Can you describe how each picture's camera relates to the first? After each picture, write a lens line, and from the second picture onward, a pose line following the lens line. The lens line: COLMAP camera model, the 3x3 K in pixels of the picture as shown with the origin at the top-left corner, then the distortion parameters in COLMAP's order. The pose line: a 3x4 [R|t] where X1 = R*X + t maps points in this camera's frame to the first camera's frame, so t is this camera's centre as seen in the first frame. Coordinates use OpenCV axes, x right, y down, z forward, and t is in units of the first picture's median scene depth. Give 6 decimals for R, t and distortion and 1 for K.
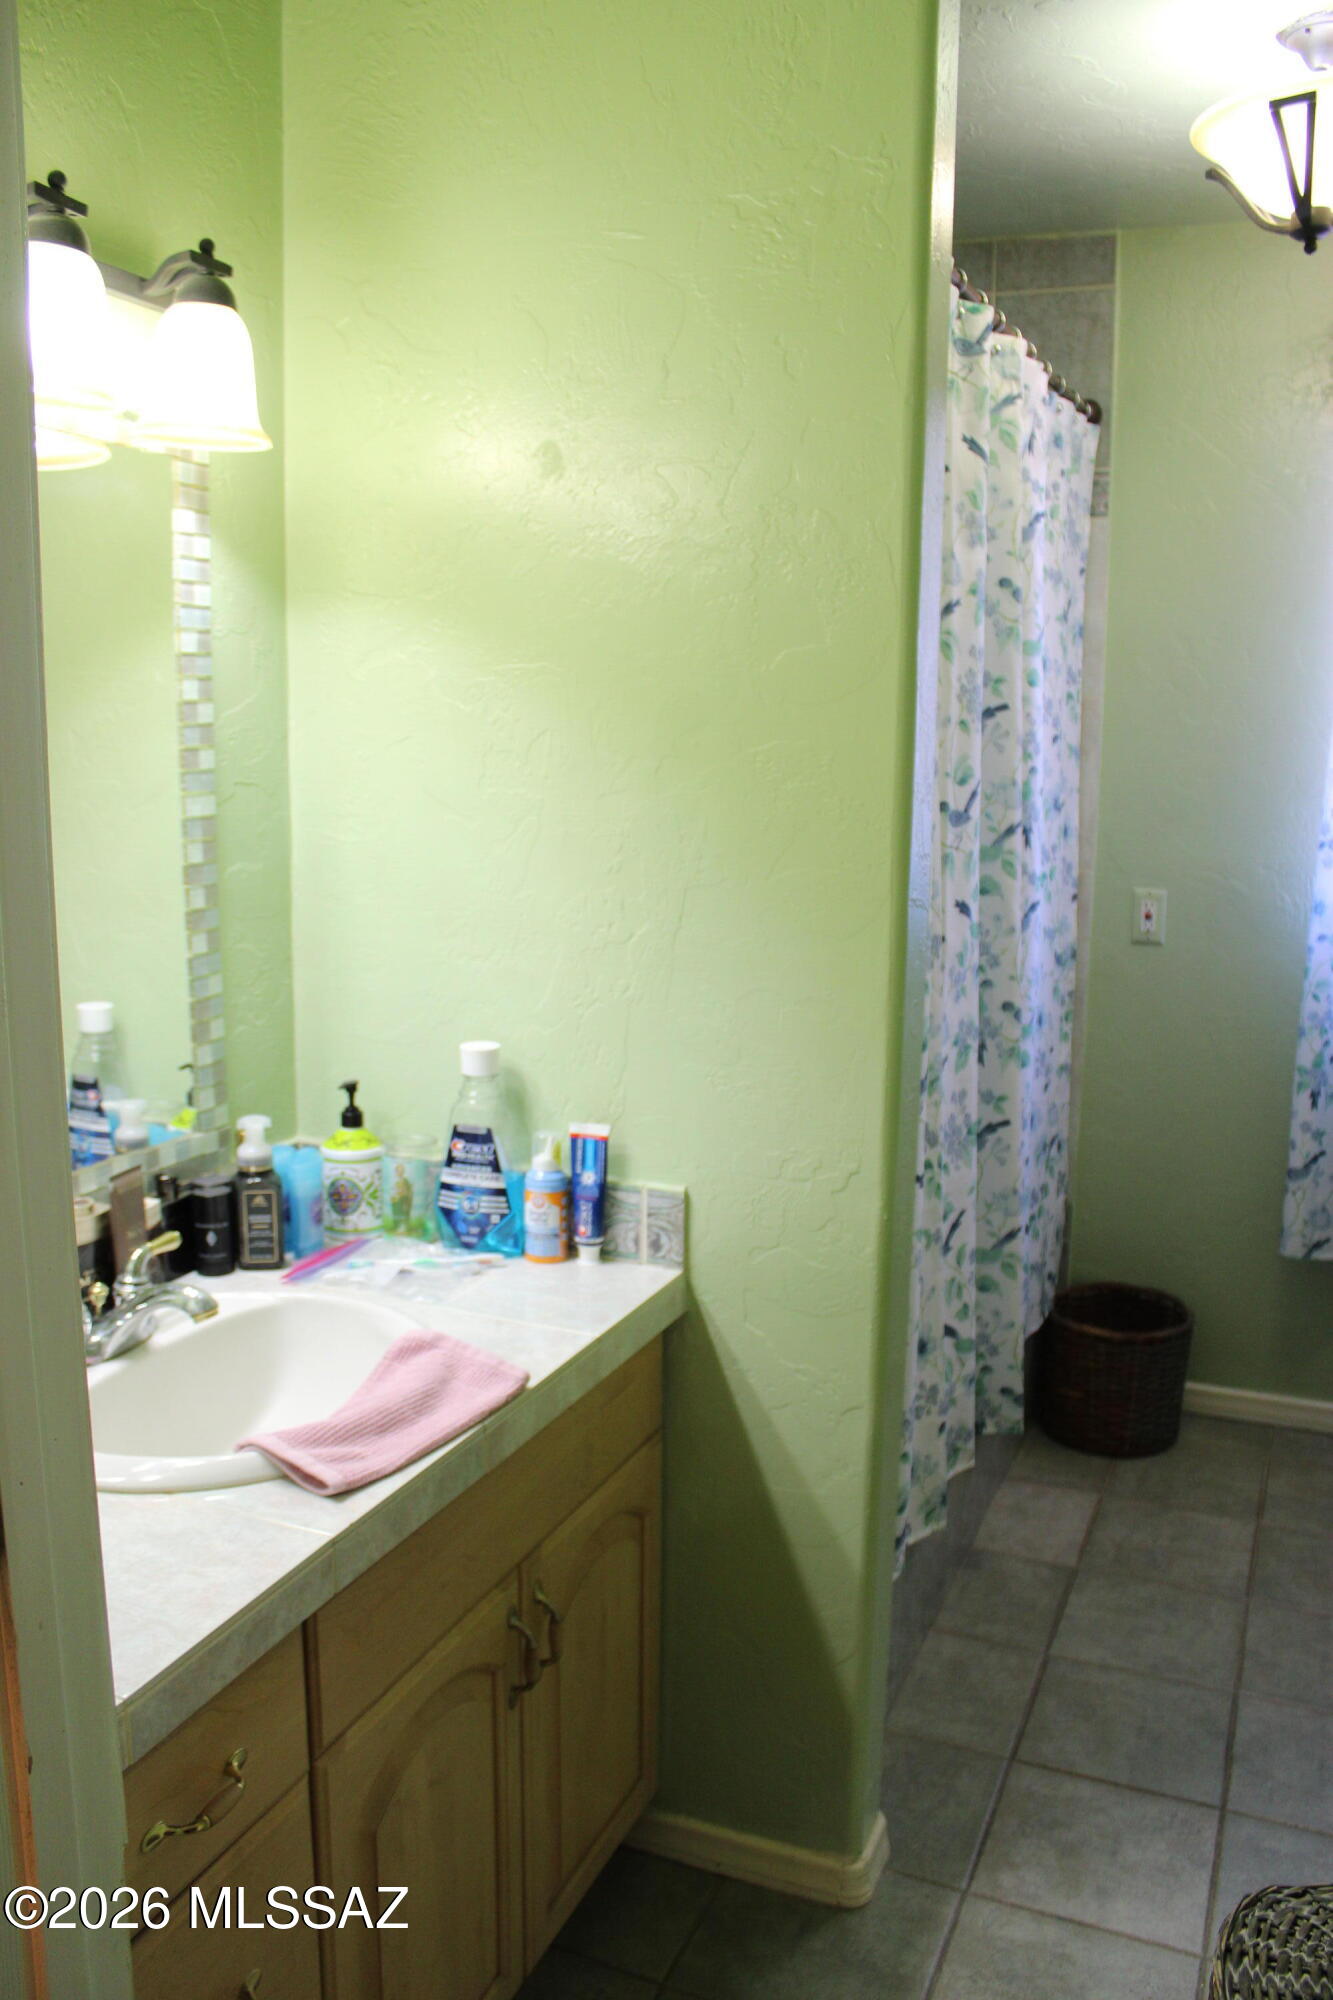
lens RADIAL K [[1648.4, 0, 661.8], [0, 1648.4, 1010.5], [0, 0, 1]] dist [-0.168109, 0.147769]
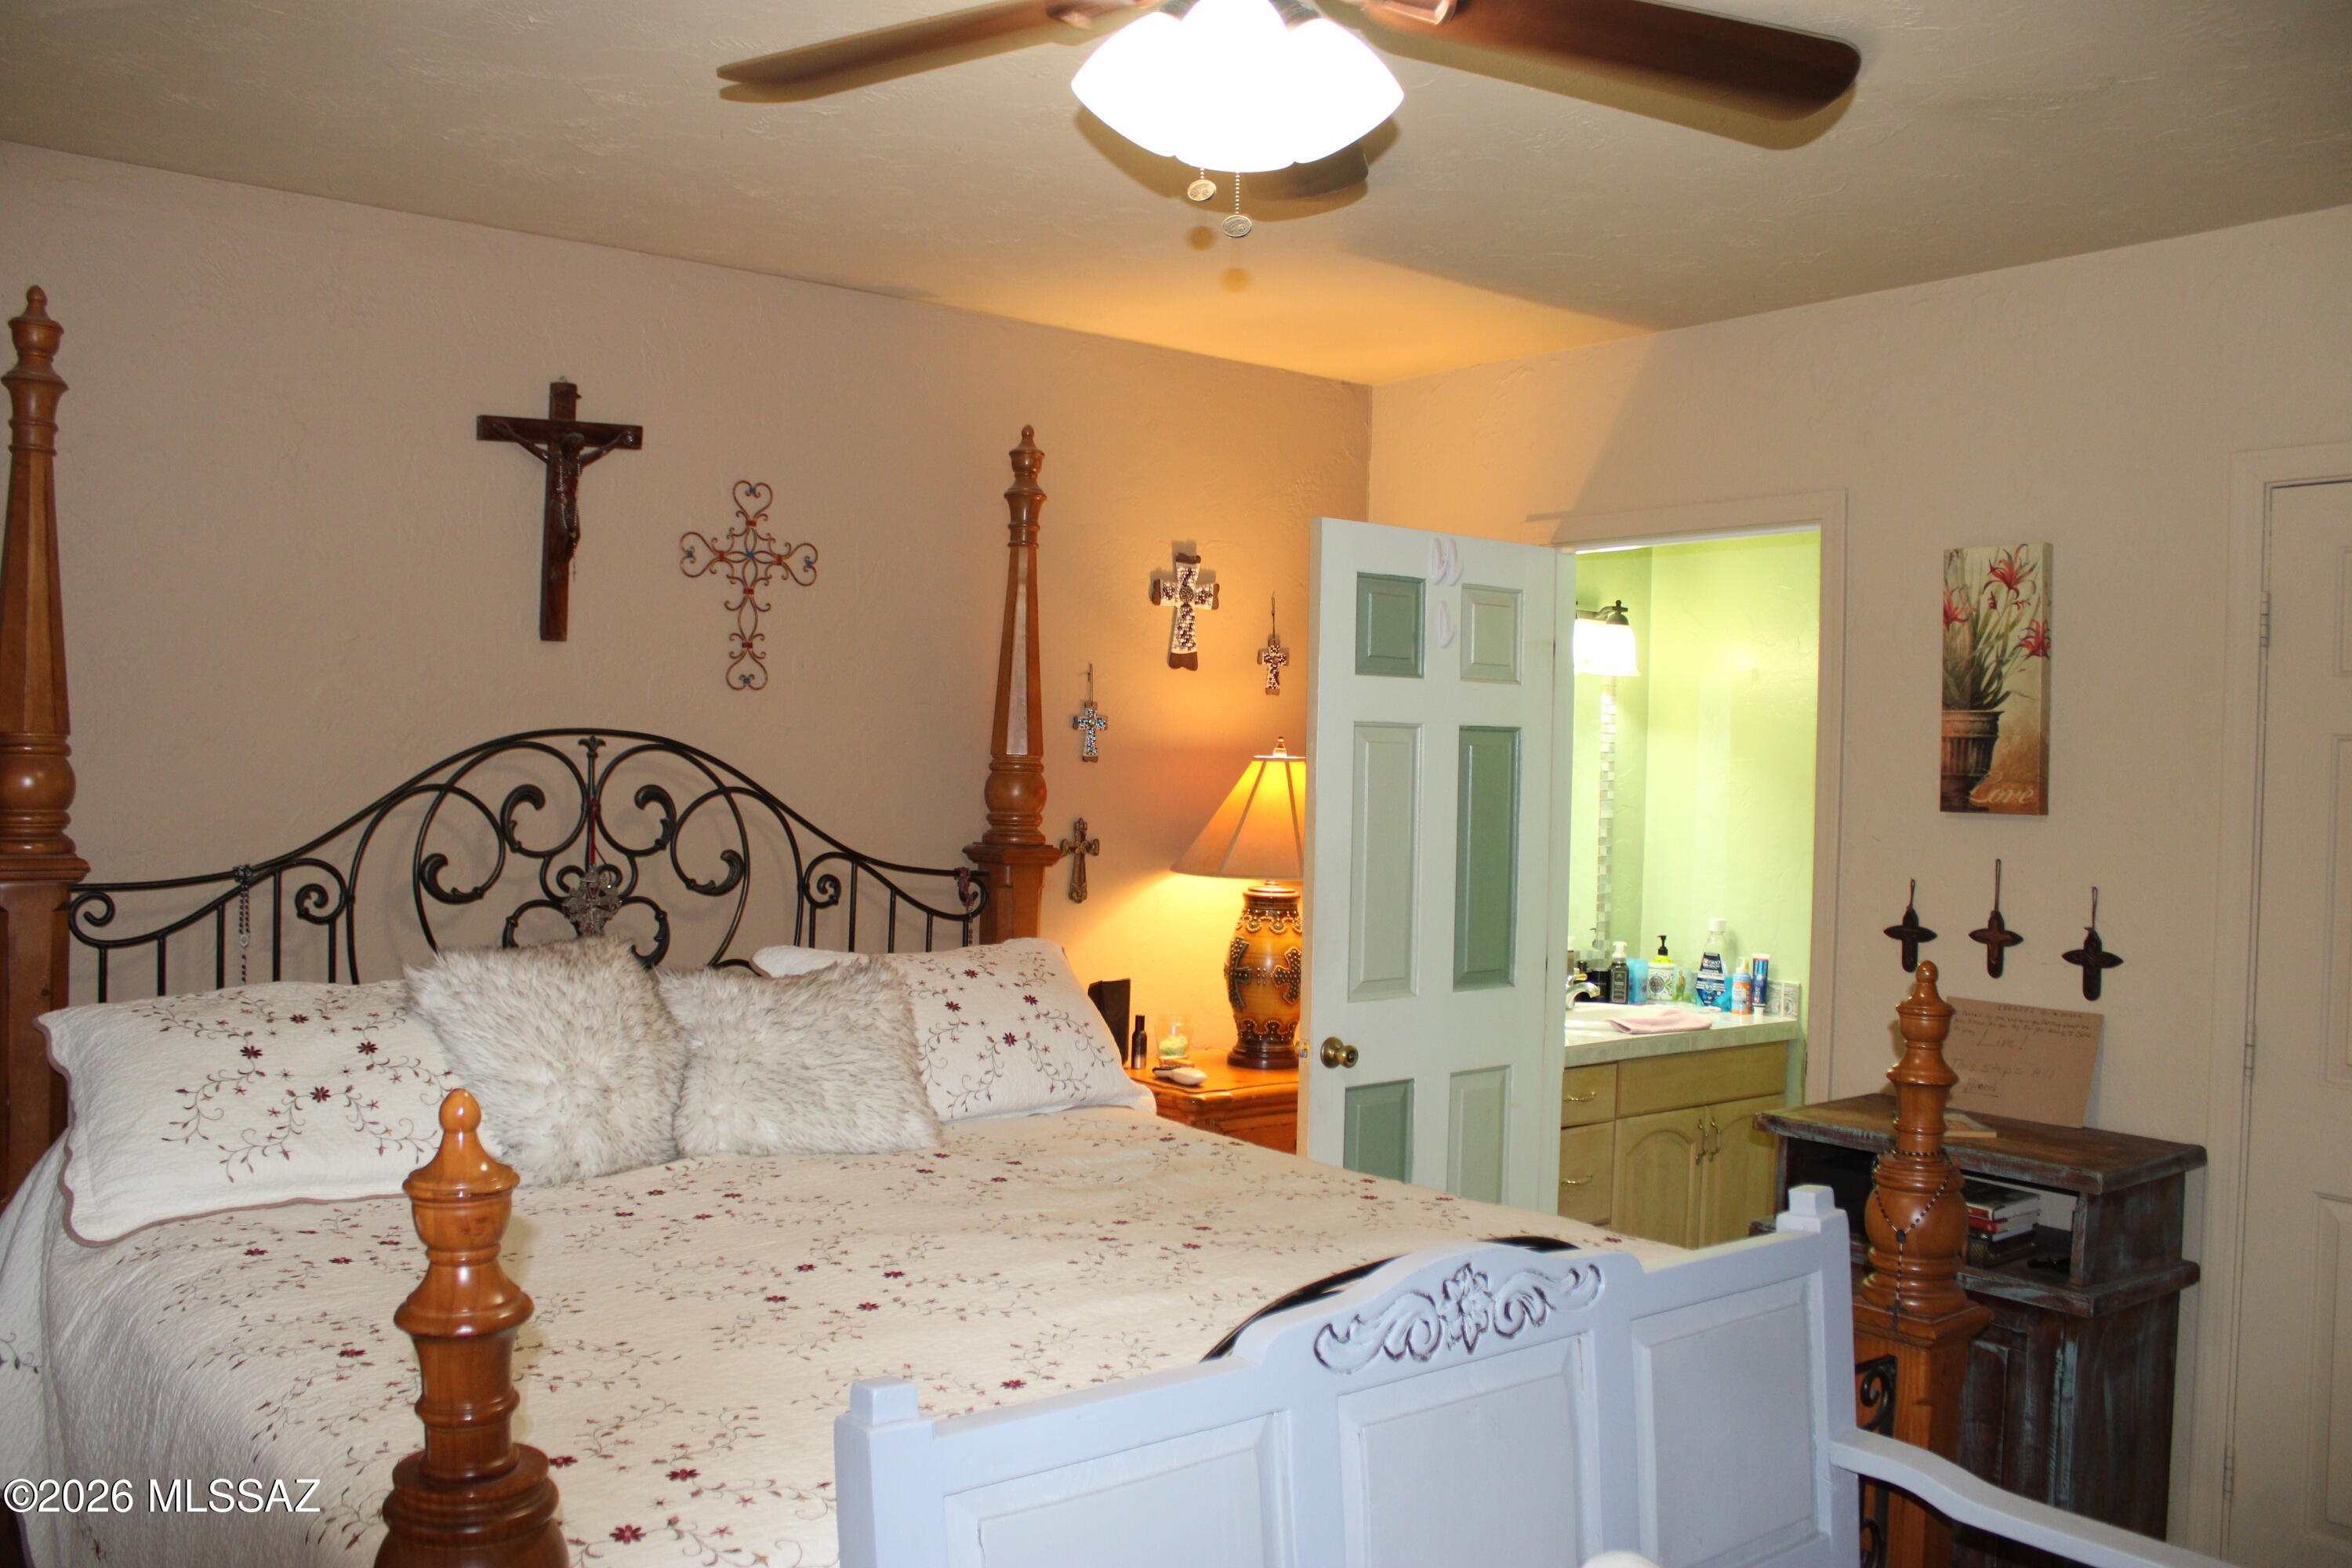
lens RADIAL K [[1938.5, 0, 1166.2], [0, 1938.5, 787.2], [0, 0, 1]] dist [-0.168109, 0.147769]
pose [[0.875795, 0.020753, -0.482237, 0.516265], [-0.099171, 0.985498, -0.137694, 0.291613], [0.472386, 0.168415, 0.865152, -1.777795]]
